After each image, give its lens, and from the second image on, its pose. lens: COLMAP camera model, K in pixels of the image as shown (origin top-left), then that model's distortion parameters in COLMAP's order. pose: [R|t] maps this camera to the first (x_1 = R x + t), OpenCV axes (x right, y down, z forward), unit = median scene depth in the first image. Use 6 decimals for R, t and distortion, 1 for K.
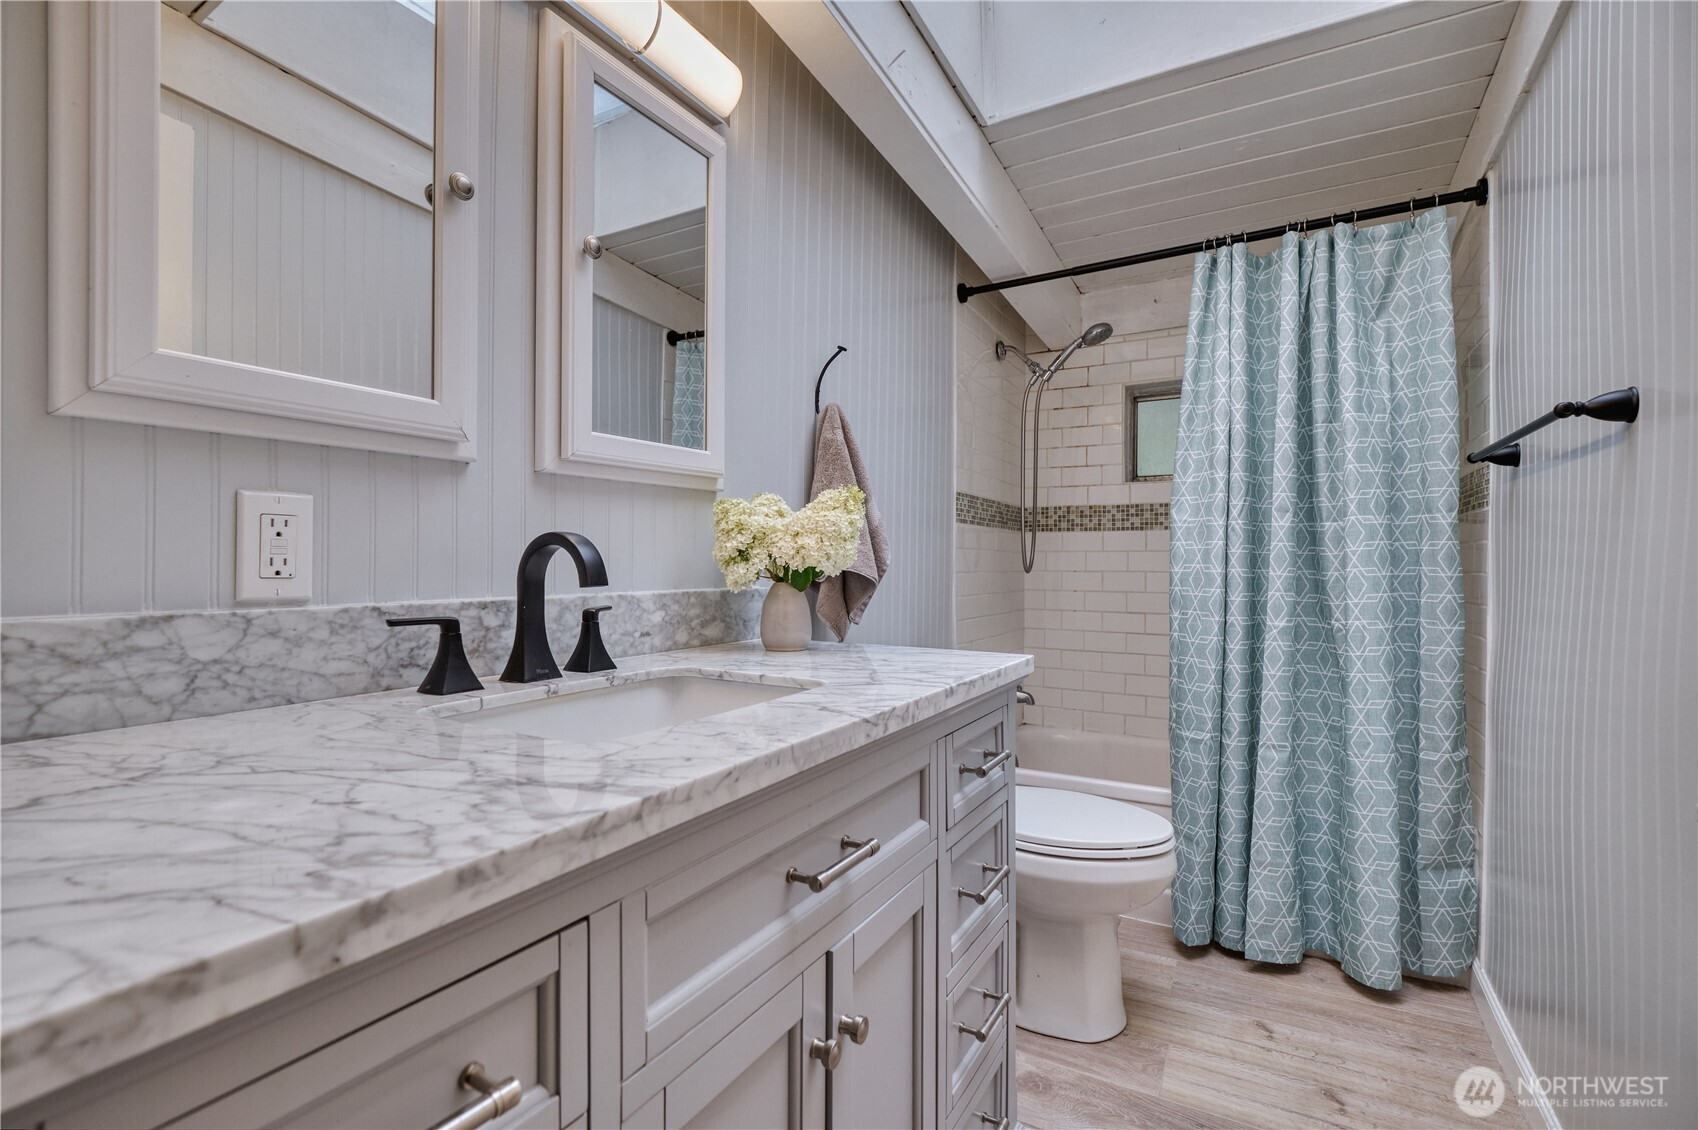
lens RADIAL K [[761.1, 0, 839.6], [0, 761.1, 556.3], [0, 0, 1]] dist [-0.007561, -0.000103]
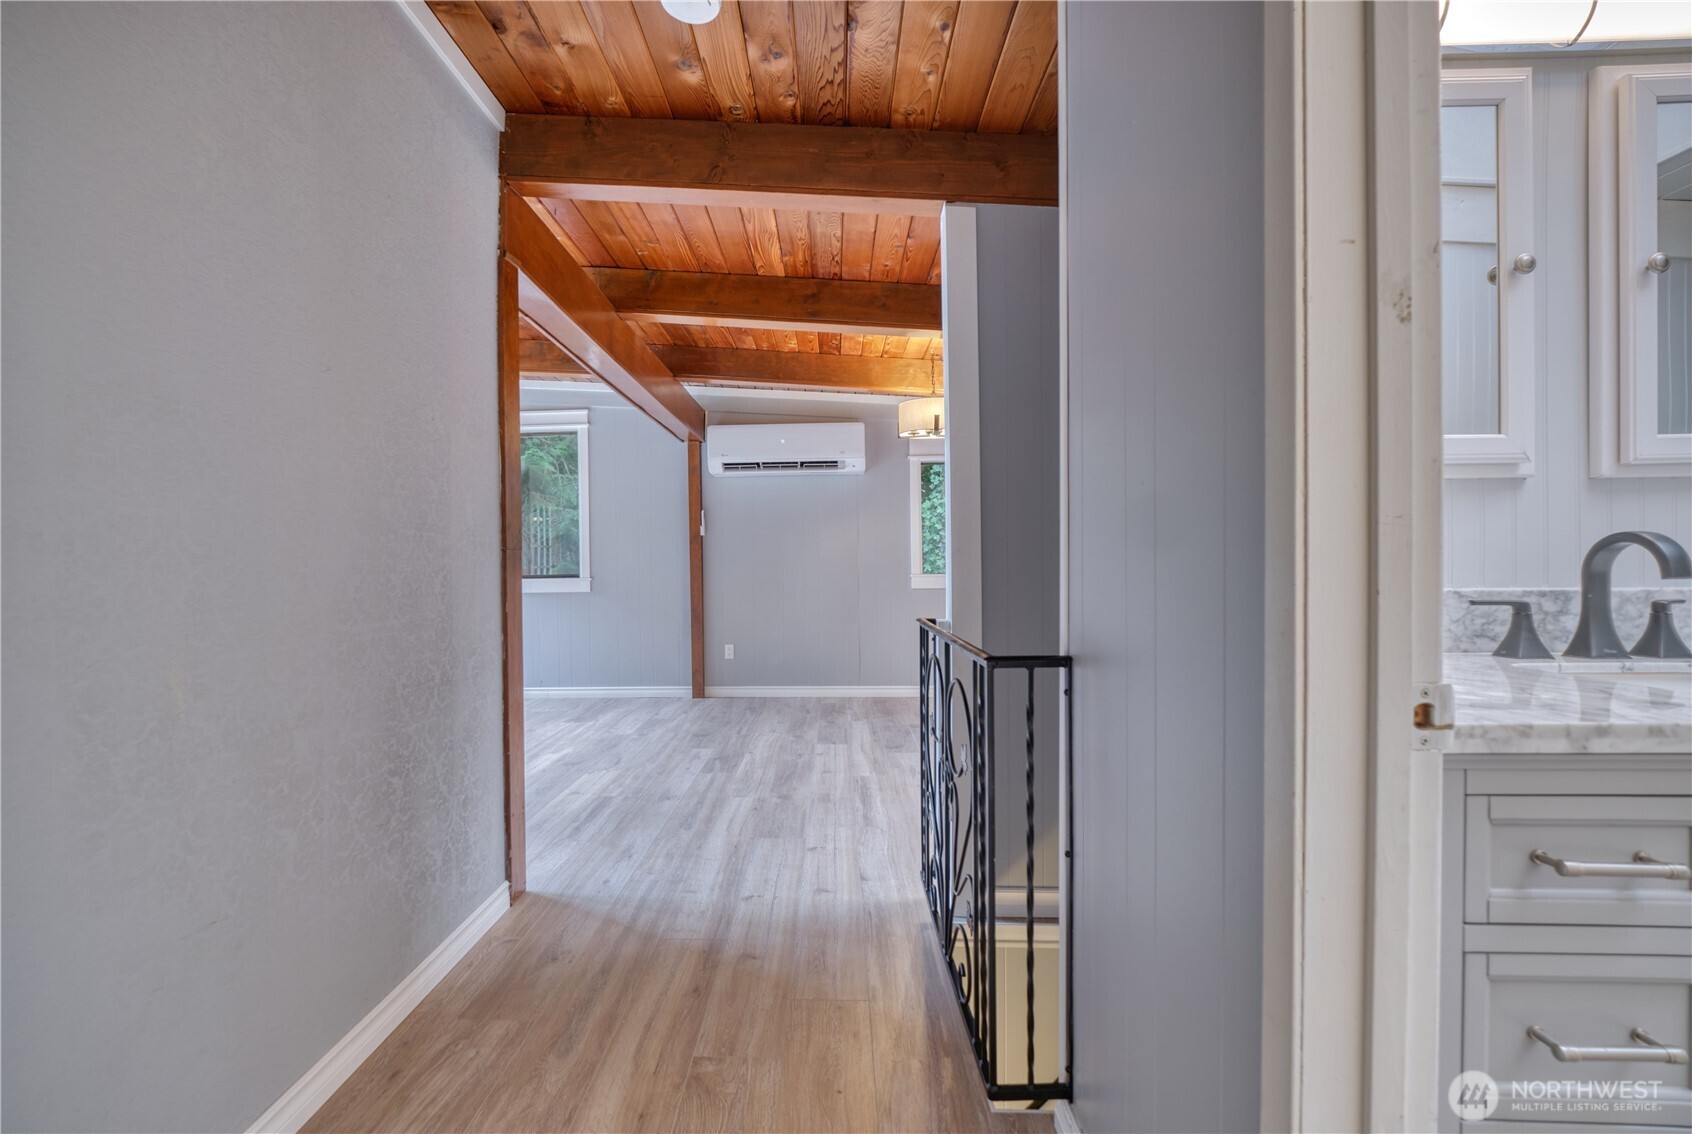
lens RADIAL K [[758.4, 0, 845.8], [0, 758.4, 566.8], [0, 0, 1]] dist [-0.007561, -0.000103]
pose [[0.482792, -0.001167, -0.875734, 0.054556], [0.012090, 0.999913, 0.005332, 0.001201], [0.875651, -0.013162, 0.482764, -0.595546]]
